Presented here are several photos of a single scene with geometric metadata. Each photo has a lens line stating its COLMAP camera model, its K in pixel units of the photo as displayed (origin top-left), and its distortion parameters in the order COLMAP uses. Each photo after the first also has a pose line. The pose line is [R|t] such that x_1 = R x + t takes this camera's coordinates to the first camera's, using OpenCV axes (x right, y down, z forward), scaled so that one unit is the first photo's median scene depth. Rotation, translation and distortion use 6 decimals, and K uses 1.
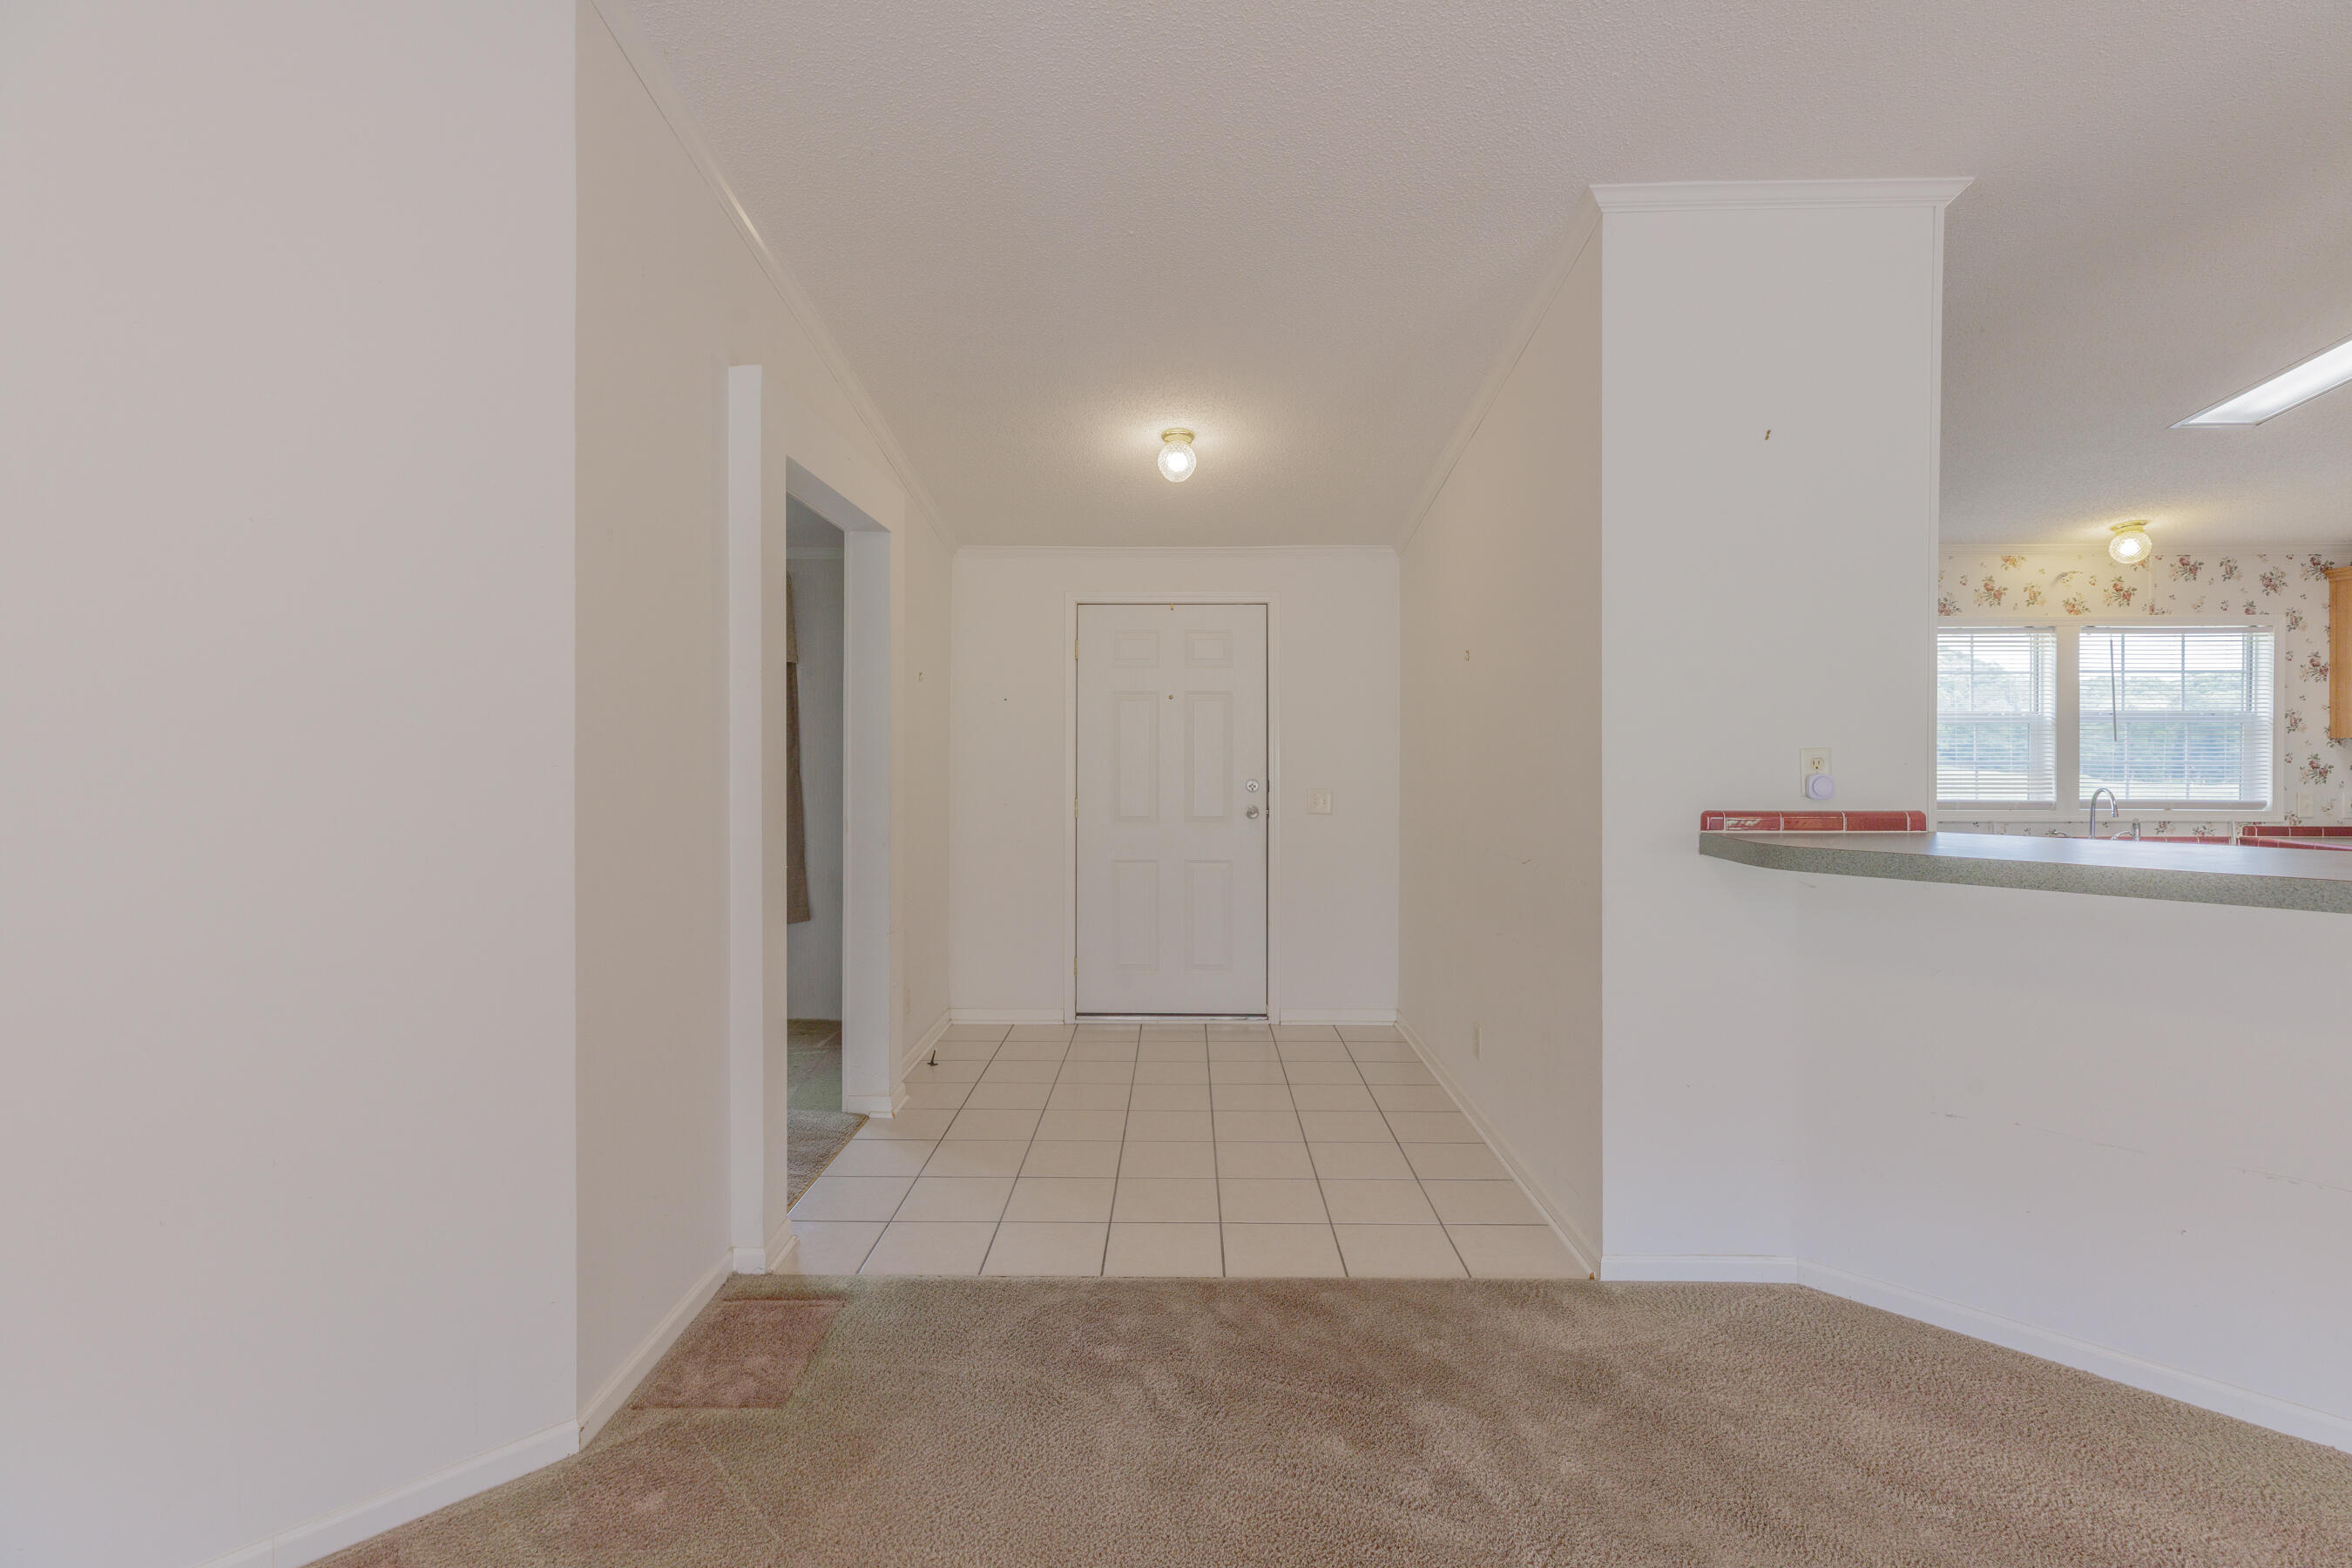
lens RADIAL K [[1054.8, 0, 1176.0], [0, 1054.8, 749.4], [0, 0, 1]] dist [0.004004, 0.000155]
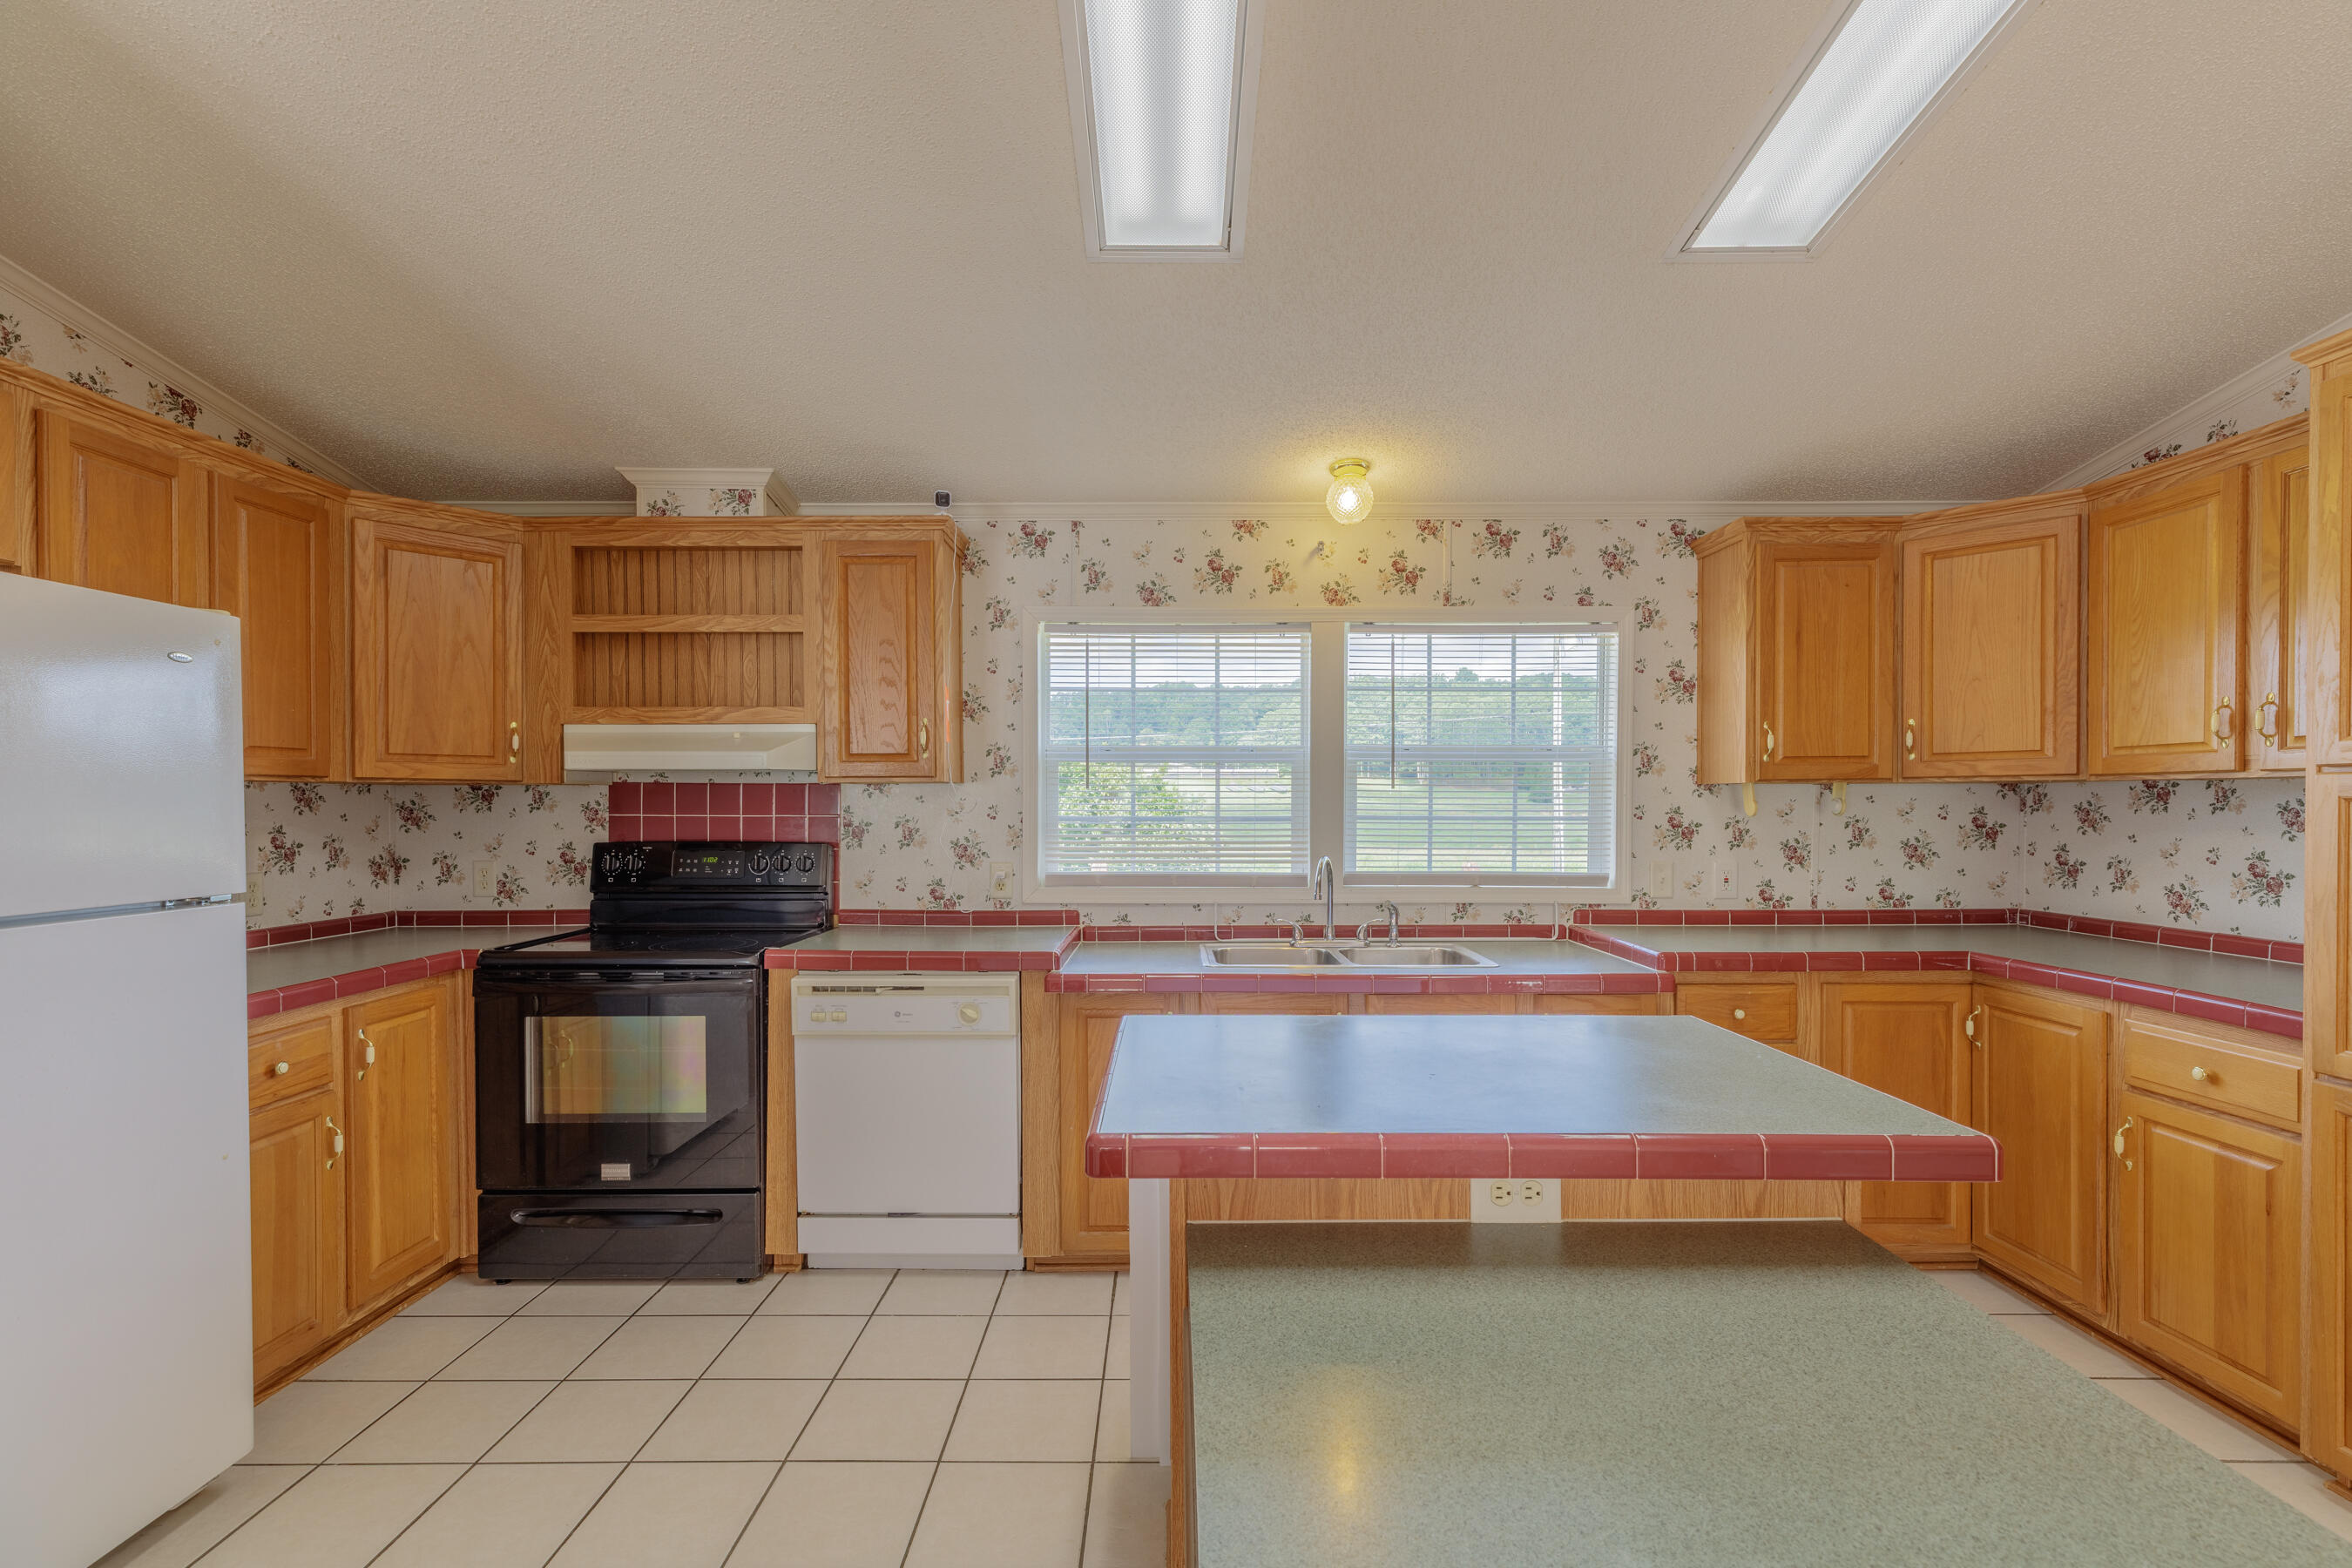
lens RADIAL K [[1075.0, 0, 1163.8], [0, 1075.0, 810.4], [0, 0, 1]] dist [0.006705, -0.000251]
pose [[0.999916, 0.000513, 0.012954, 0.728116], [-0.000629, 0.999959, 0.008979, 0.000731], [-0.012949, -0.008986, 0.999876, 0.295335]]
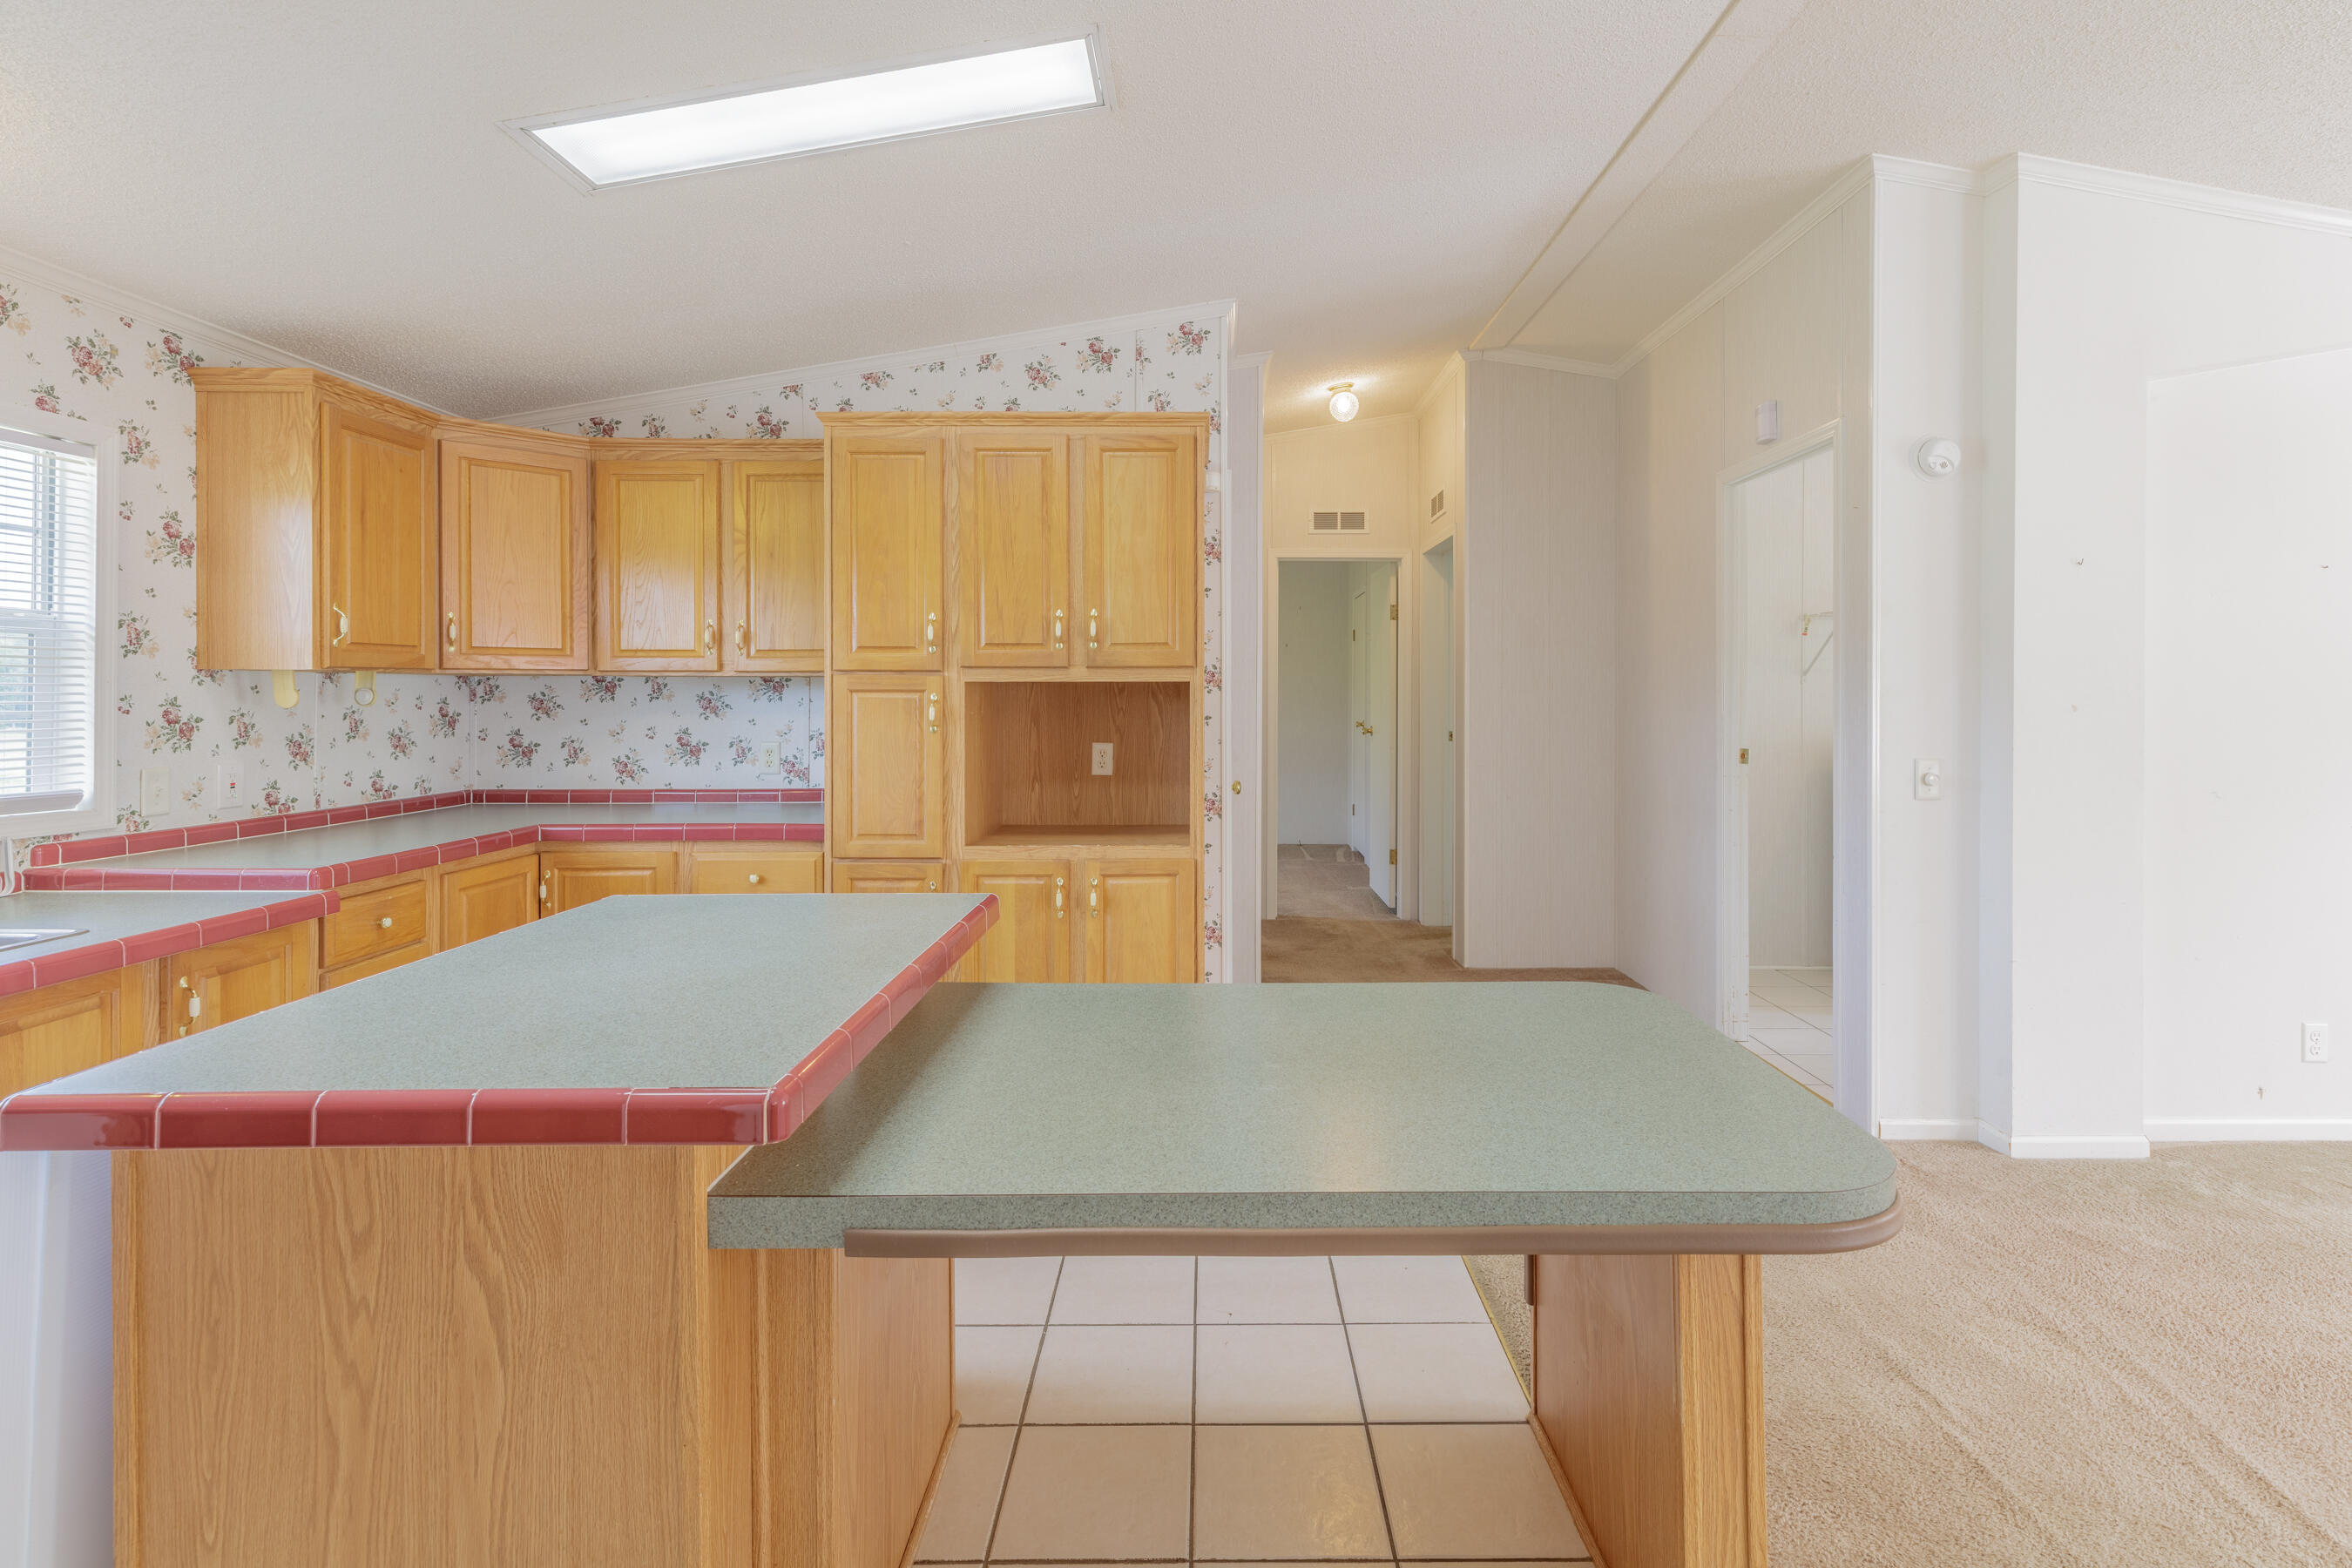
lens RADIAL K [[1079.4, 0, 1216.8], [0, 1079.4, 699.7], [0, 0, 1]] dist [-0.001041, 0.000643]
pose [[-0.019370, -0.001974, 0.999810, 0.505572], [-0.001827, 0.999996, 0.001939, 0.003593], [-0.999811, -0.001789, -0.019373, 0.470019]]
